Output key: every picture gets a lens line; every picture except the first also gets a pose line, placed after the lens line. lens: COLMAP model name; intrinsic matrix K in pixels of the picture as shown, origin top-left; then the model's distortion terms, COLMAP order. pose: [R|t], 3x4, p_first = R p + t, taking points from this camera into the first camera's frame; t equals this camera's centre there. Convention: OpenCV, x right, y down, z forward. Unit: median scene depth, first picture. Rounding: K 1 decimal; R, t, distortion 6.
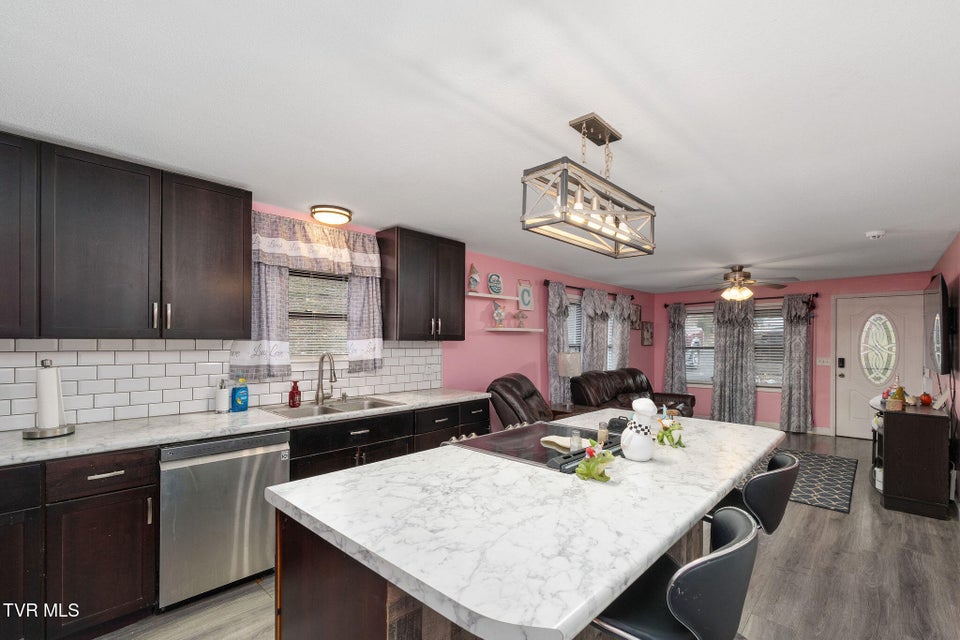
lens RADIAL K [[424.2, 0, 482.5], [0, 424.2, 343.0], [0, 0, 1]] dist [-0.004021, 0.000502]
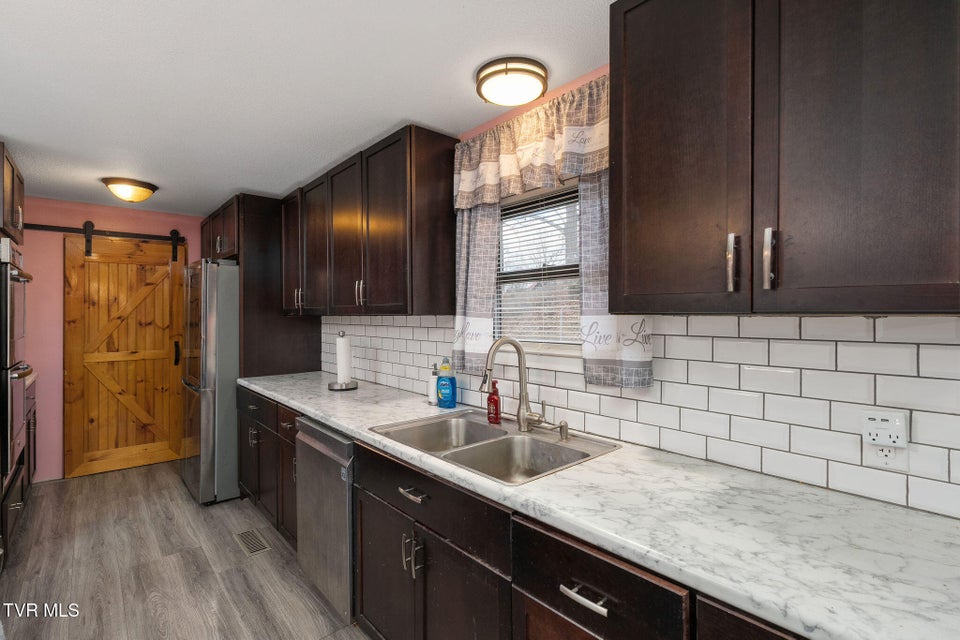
lens RADIAL K [[444.8, 0, 480.6], [0, 444.8, 316.1], [0, 0, 1]] dist [-0.006434, -0.001742]
pose [[-0.087409, -0.004858, -0.996161, 0.188282], [-0.005168, 0.999977, -0.004423, -0.002507], [0.996159, 0.004761, -0.087432, 0.897043]]
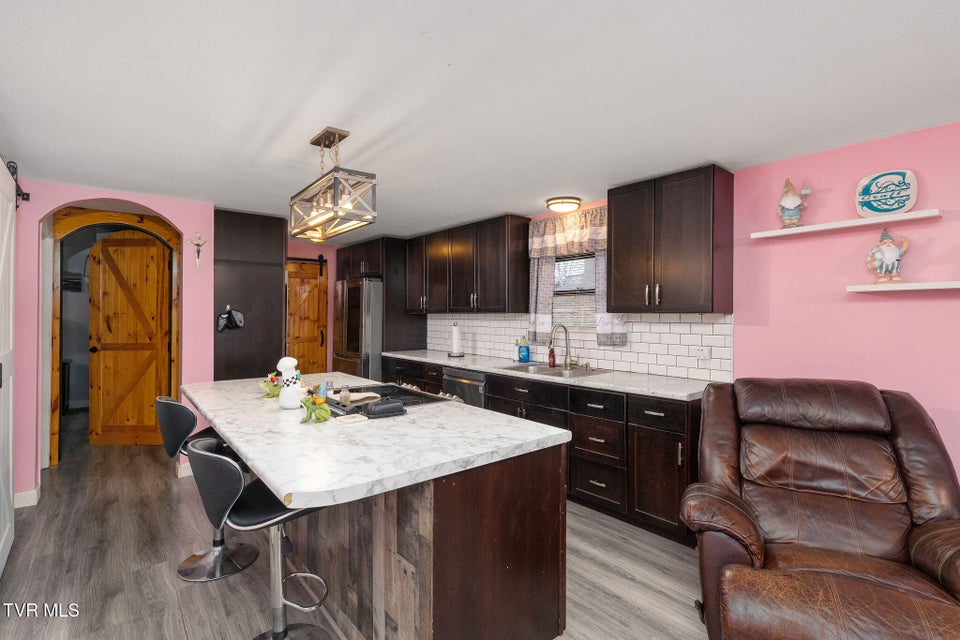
lens RADIAL K [[454.9, 0, 486.9], [0, 454.9, 308.5], [0, 0, 1]] dist [-0.007721, 0.001735]
pose [[-0.113258, -0.020186, -0.993360, 0.786344], [-0.009557, 0.999769, -0.019227, 0.005538], [0.993520, 0.007316, -0.113425, 0.830202]]
